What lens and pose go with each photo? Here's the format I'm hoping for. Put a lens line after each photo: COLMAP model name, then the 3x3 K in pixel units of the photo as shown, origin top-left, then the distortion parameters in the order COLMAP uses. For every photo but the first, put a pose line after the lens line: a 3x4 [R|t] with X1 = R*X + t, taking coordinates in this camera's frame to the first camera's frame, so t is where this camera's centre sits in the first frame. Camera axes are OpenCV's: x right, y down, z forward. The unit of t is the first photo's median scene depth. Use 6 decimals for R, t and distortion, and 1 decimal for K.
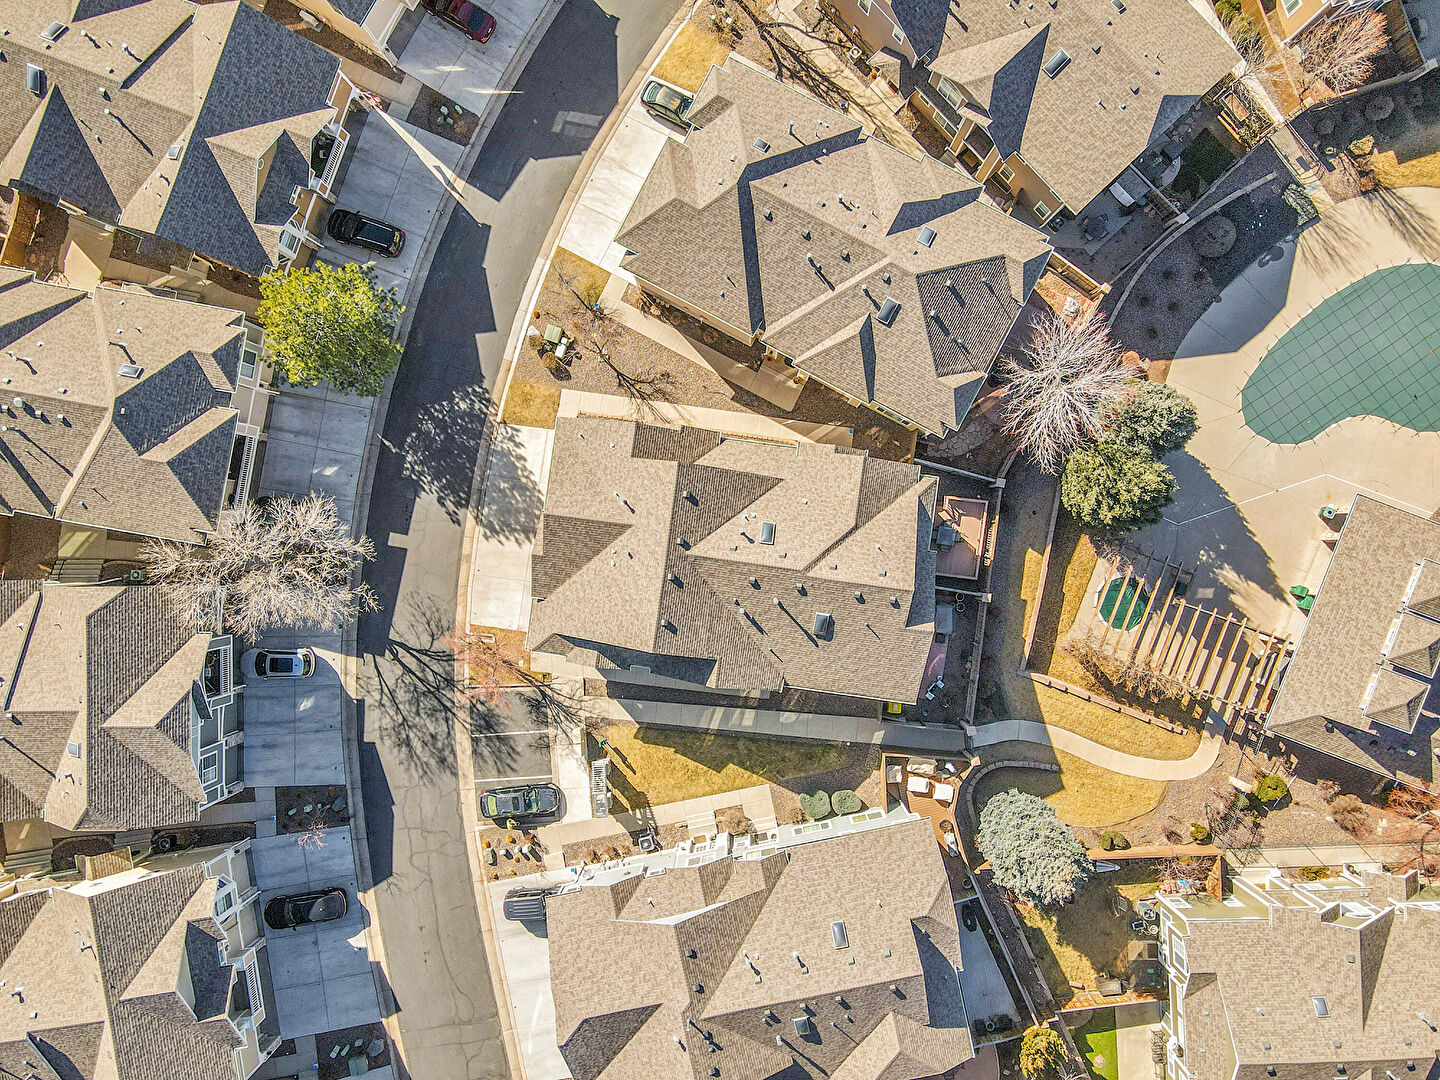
lens RADIAL K [[1044.6, 0, 720.0], [0, 1044.6, 540.0], [0, 0, 1]] dist [-0.031603, -0.000616]
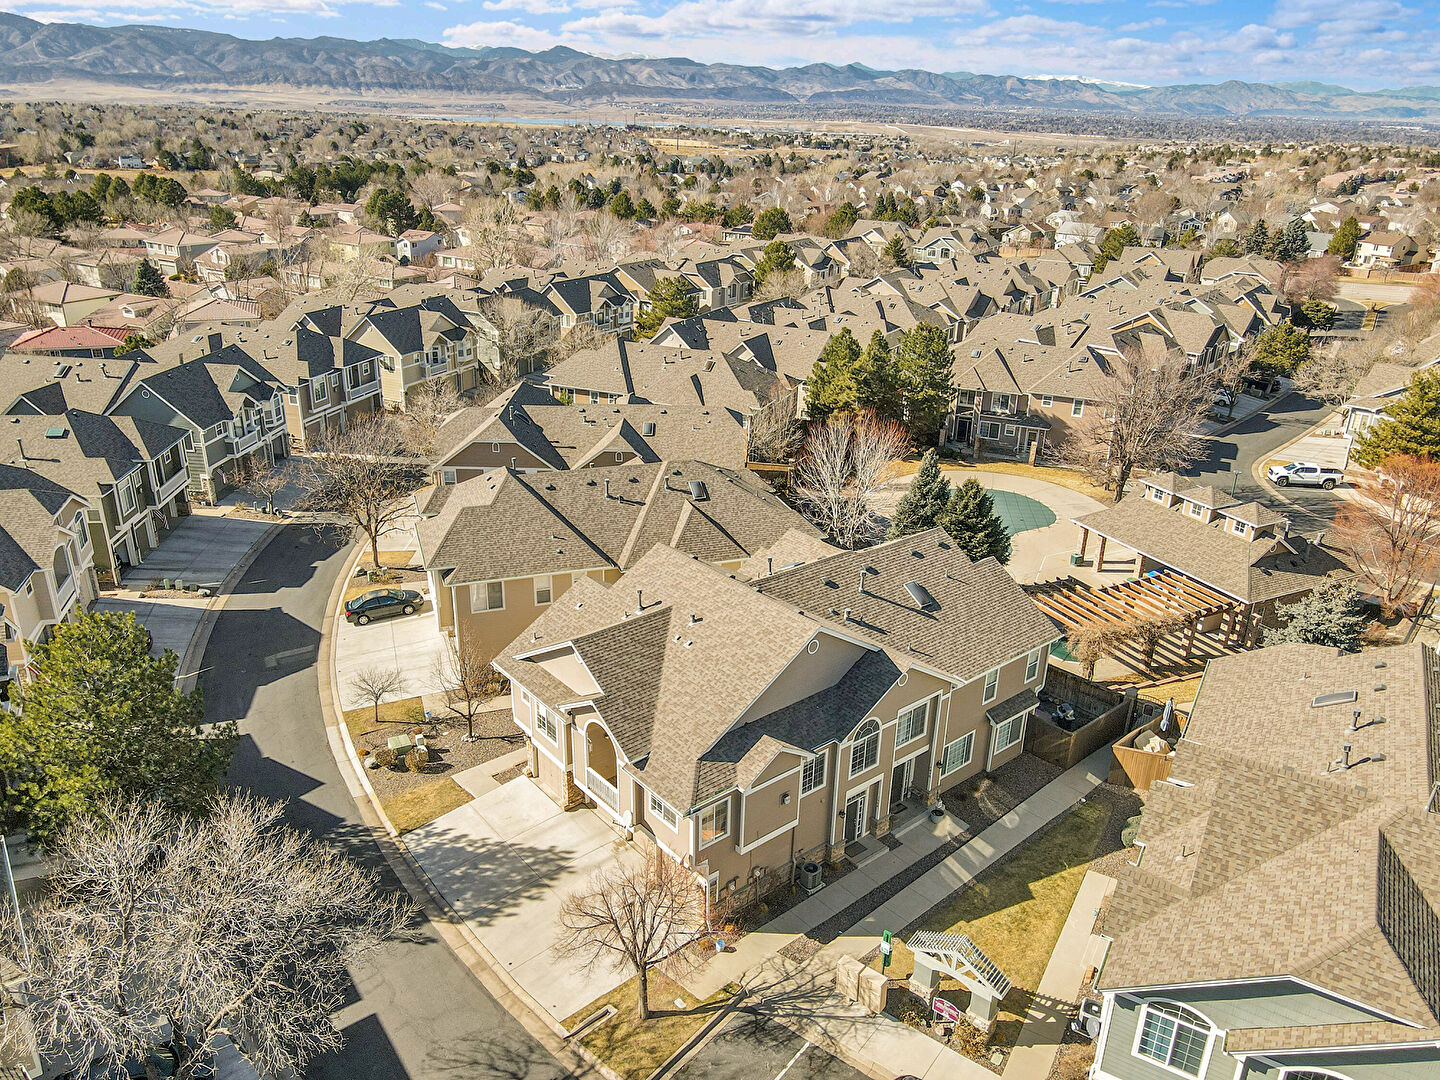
lens RADIAL K [[1044.6, 0, 720.0], [0, 1044.6, 540.0], [0, 0, 1]] dist [-0.031603, -0.000616]
pose [[0.679080, -0.251632, 0.689588, -0.486886], [0.733372, 0.273357, -0.622448, 0.403058], [-0.031876, 0.928416, 0.370172, 0.577706]]
